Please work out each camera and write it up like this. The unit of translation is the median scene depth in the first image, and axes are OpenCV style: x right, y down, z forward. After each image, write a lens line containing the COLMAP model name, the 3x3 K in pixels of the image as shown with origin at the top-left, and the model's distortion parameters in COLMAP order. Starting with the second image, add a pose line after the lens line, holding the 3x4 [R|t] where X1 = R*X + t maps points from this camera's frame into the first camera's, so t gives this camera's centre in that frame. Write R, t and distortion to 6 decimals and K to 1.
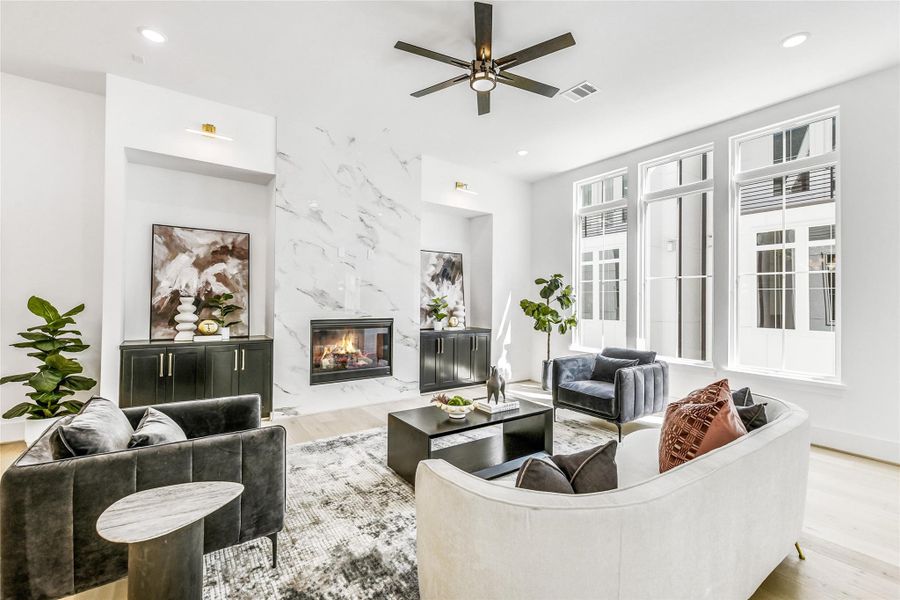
lens RADIAL K [[388.9, 0, 450.2], [0, 388.9, 297.9], [0, 0, 1]] dist [0.001042, -0.001331]
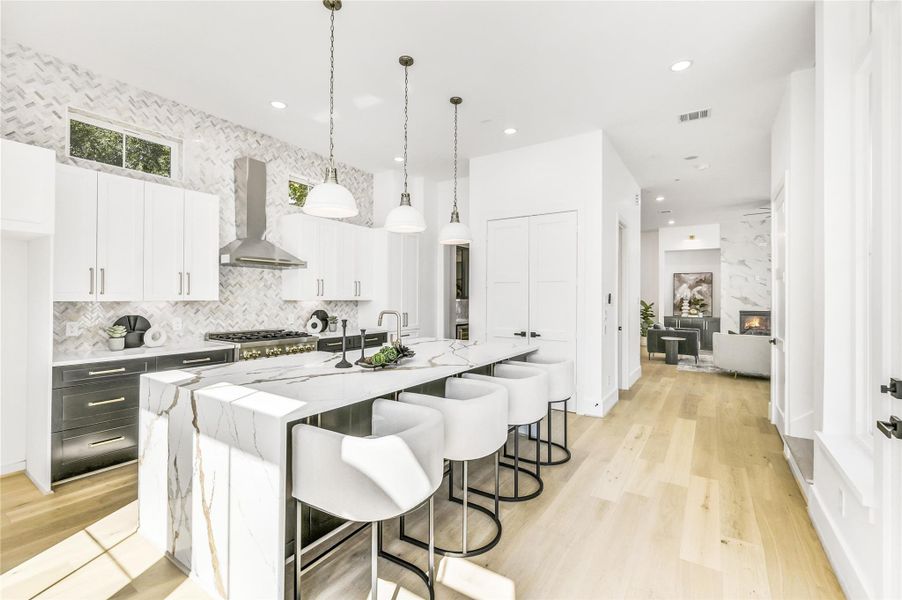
lens RADIAL K [[389.7, 0, 445.9], [0, 389.7, 296.1], [0, 0, 1]] dist [0.001042, -0.001331]
pose [[0.347937, -0.006113, -0.937498, 1.185716], [0.009835, 0.999948, -0.002870, -0.036987], [0.937466, -0.008222, 0.347979, -1.386910]]
